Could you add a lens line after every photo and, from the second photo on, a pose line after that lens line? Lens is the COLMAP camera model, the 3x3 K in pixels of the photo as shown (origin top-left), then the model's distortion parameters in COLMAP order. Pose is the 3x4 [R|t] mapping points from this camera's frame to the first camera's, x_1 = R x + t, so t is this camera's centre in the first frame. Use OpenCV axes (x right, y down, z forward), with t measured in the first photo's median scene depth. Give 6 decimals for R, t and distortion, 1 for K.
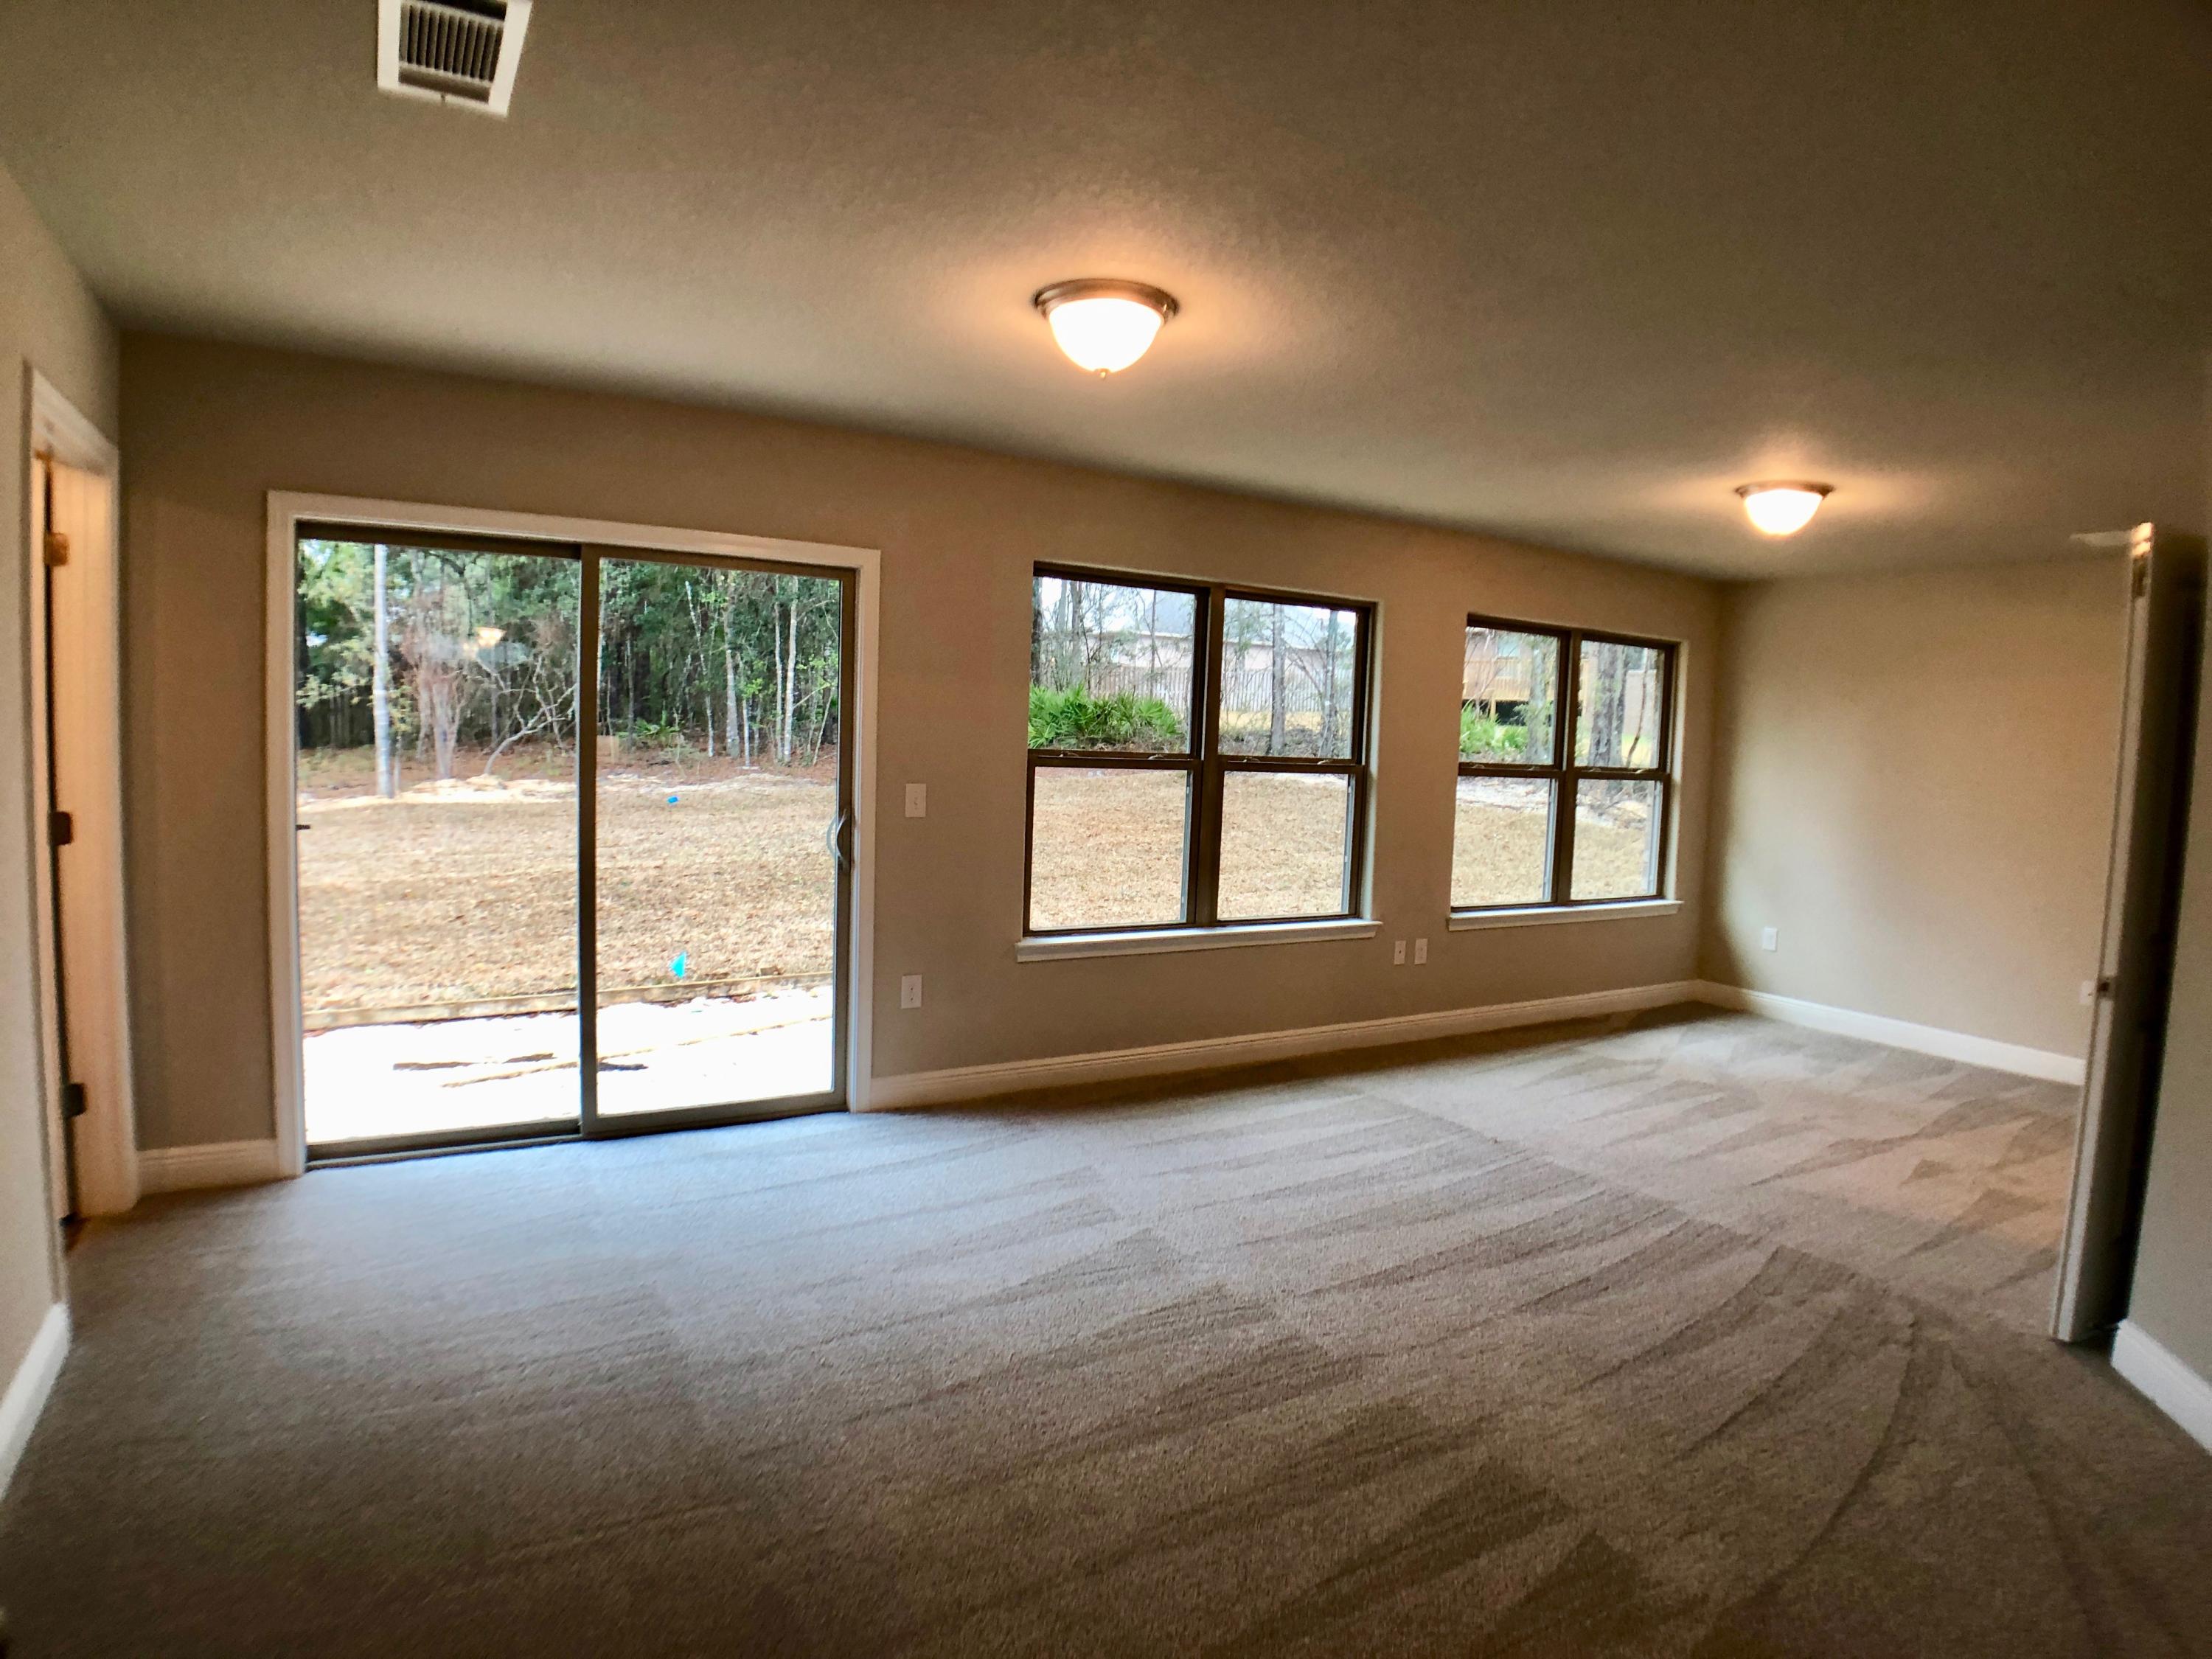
lens RADIAL K [[1269.5, 0, 1113.6], [0, 1269.5, 829.5], [0, 0, 1]] dist [-0.093320, 0.015945]
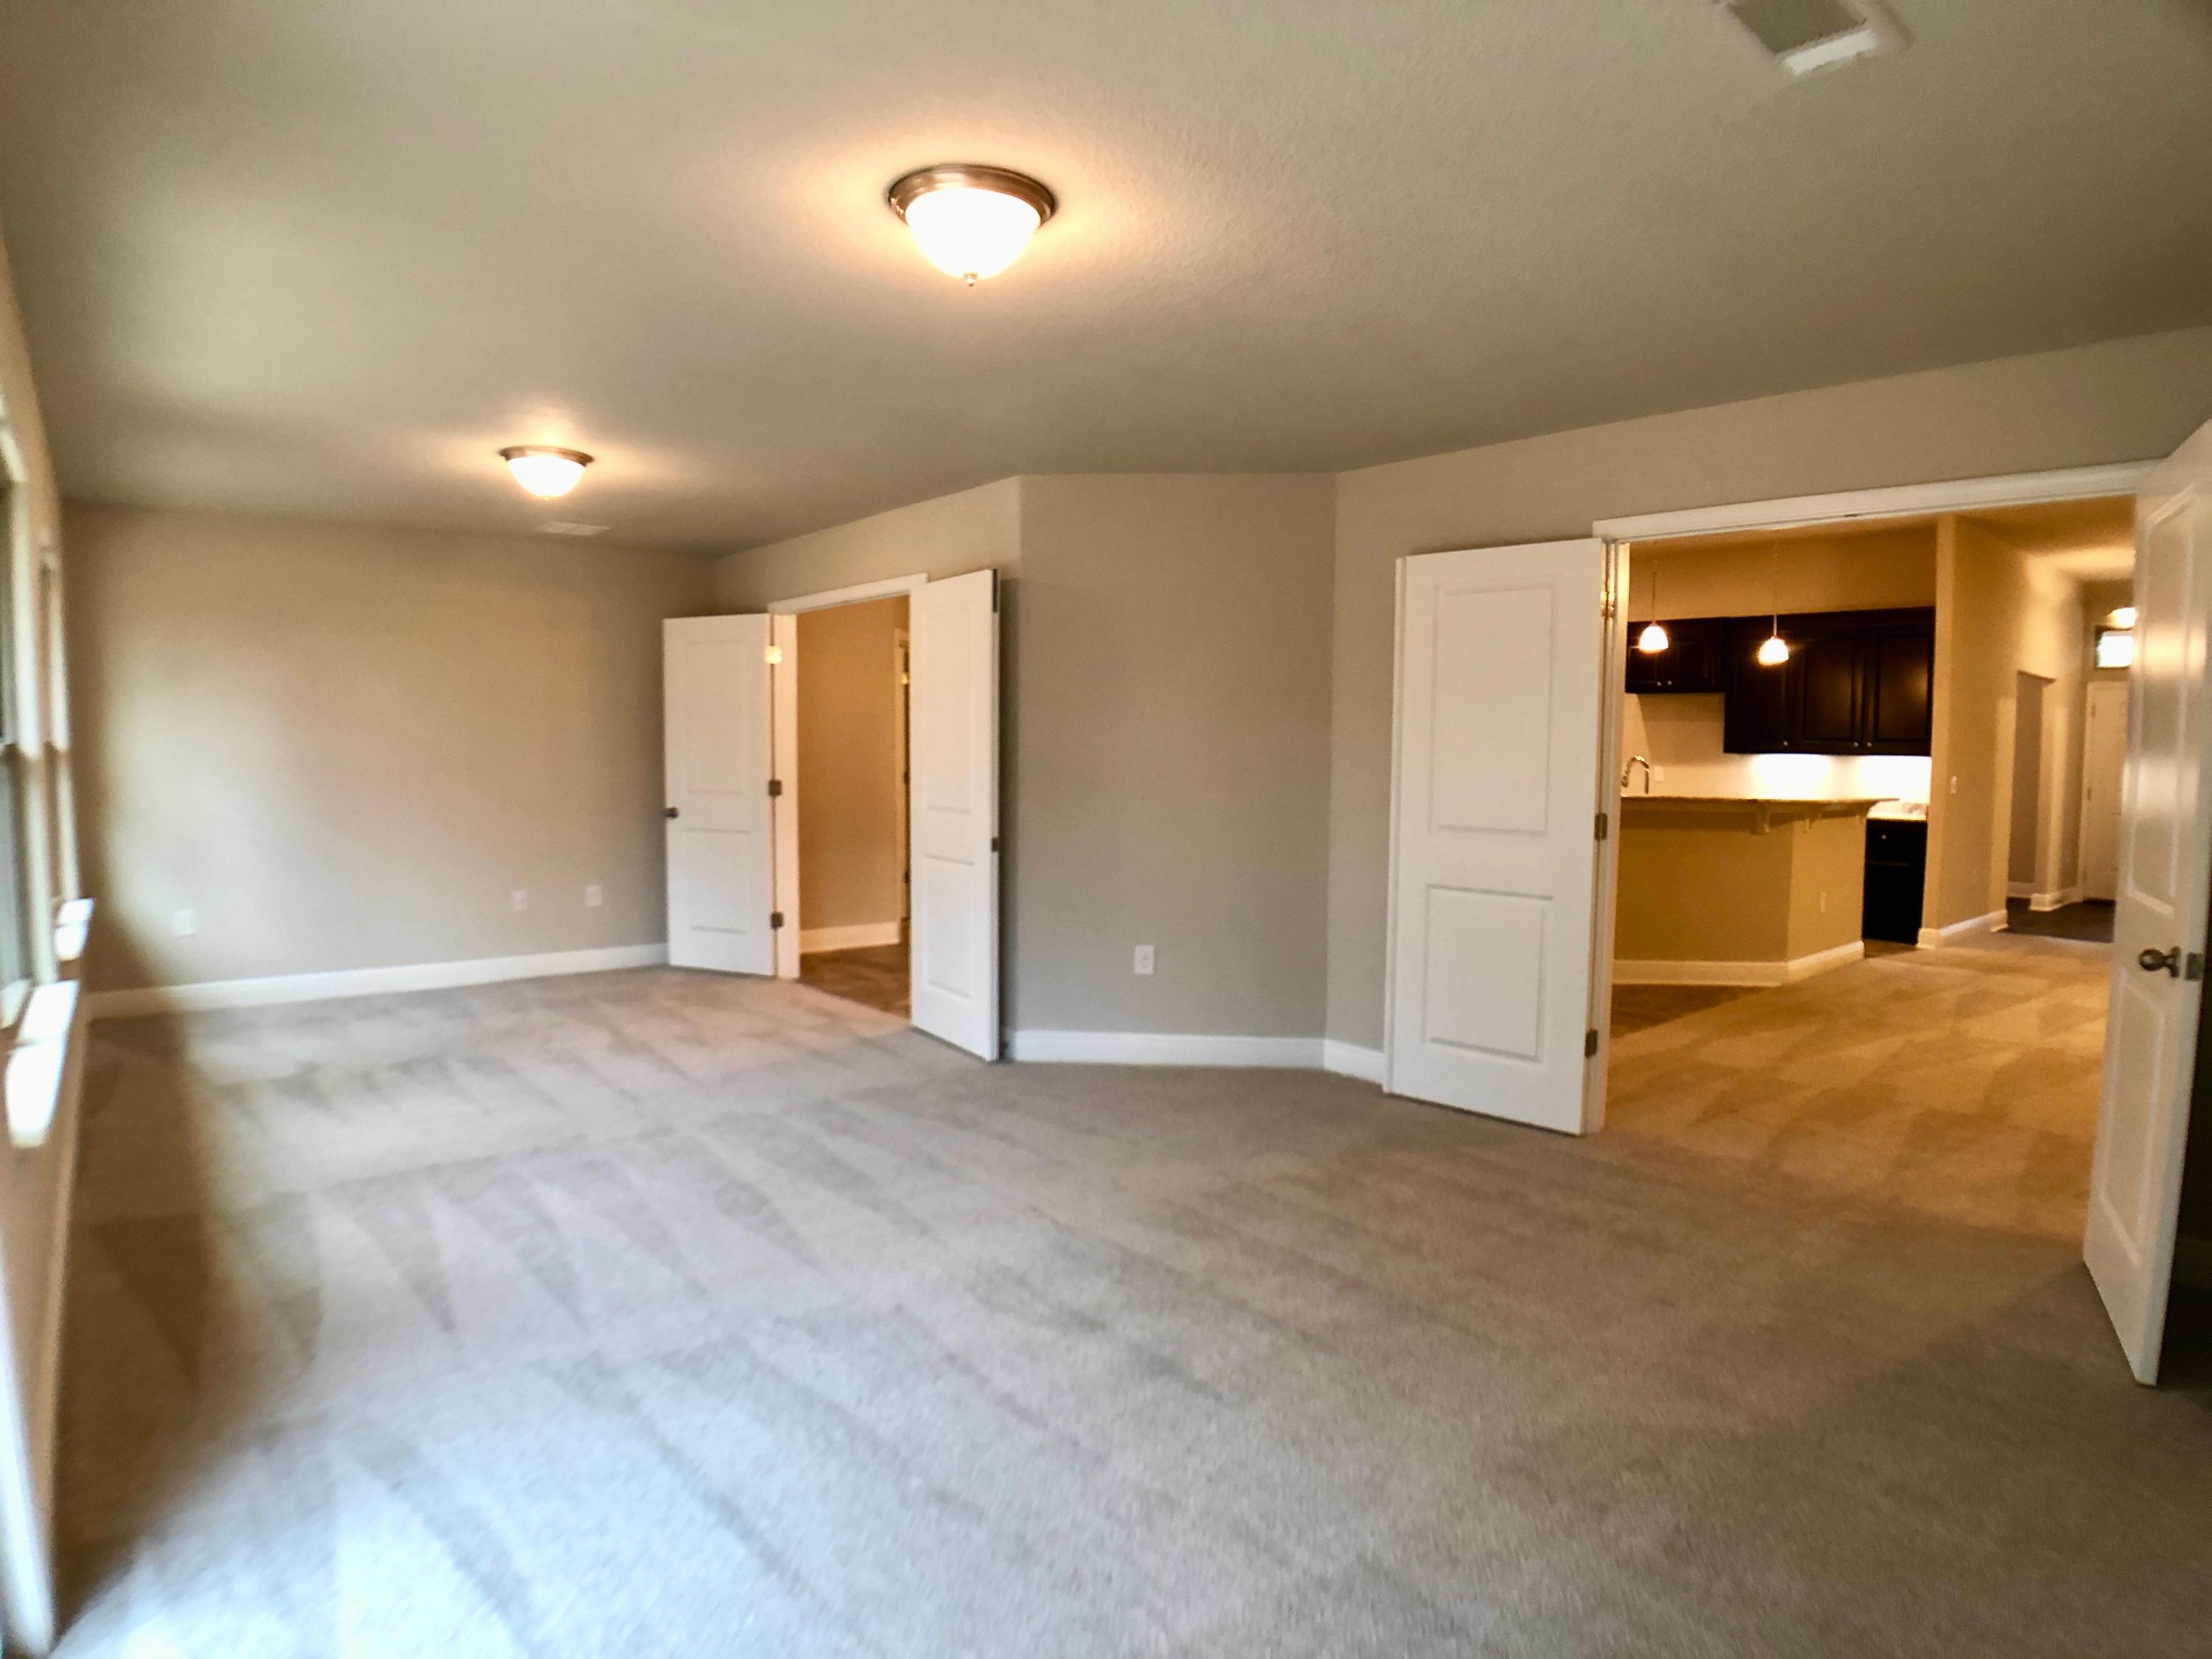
lens RADIAL K [[1269.5, 0, 1113.6], [0, 1269.5, 829.5], [0, 0, 1]] dist [-0.093320, 0.015945]
pose [[-0.167681, -0.106246, 0.980099, -0.685723], [0.059224, 0.991294, 0.117592, -0.064886], [-0.984061, 0.077764, -0.159929, 0.812502]]
